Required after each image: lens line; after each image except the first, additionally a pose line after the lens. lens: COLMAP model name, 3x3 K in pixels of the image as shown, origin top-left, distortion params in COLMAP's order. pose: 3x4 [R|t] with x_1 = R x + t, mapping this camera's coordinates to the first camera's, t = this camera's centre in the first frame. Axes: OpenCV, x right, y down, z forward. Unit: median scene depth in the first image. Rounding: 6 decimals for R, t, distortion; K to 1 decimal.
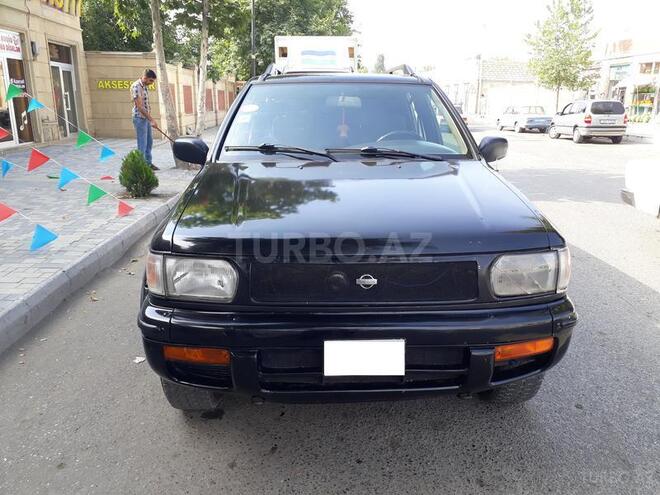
lens RADIAL K [[553.8, 0, 330.0], [0, 553.8, 247.5], [0, 0, 1]] dist [0.005543, -0.009429]
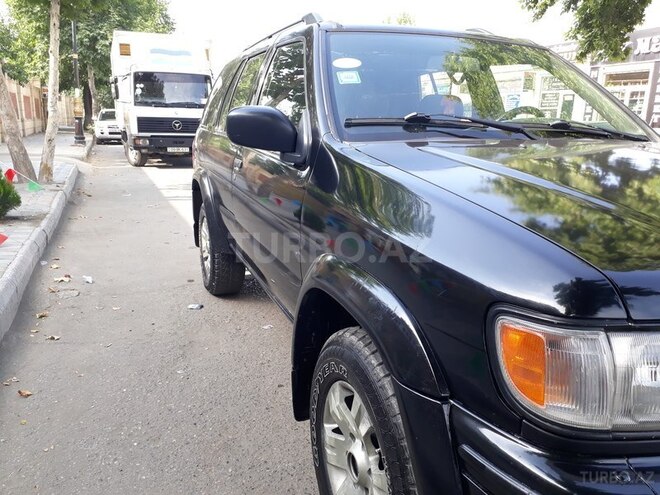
lens RADIAL K [[528.9, 0, 330.0], [0, 528.9, 247.5], [0, 0, 1]] dist [-0.003352, -0.000916]
pose [[0.931235, -0.070424, 0.357550, -0.108057], [0.078294, 0.996902, -0.007563, -0.010805], [-0.355910, 0.035037, 0.933863, 0.124754]]
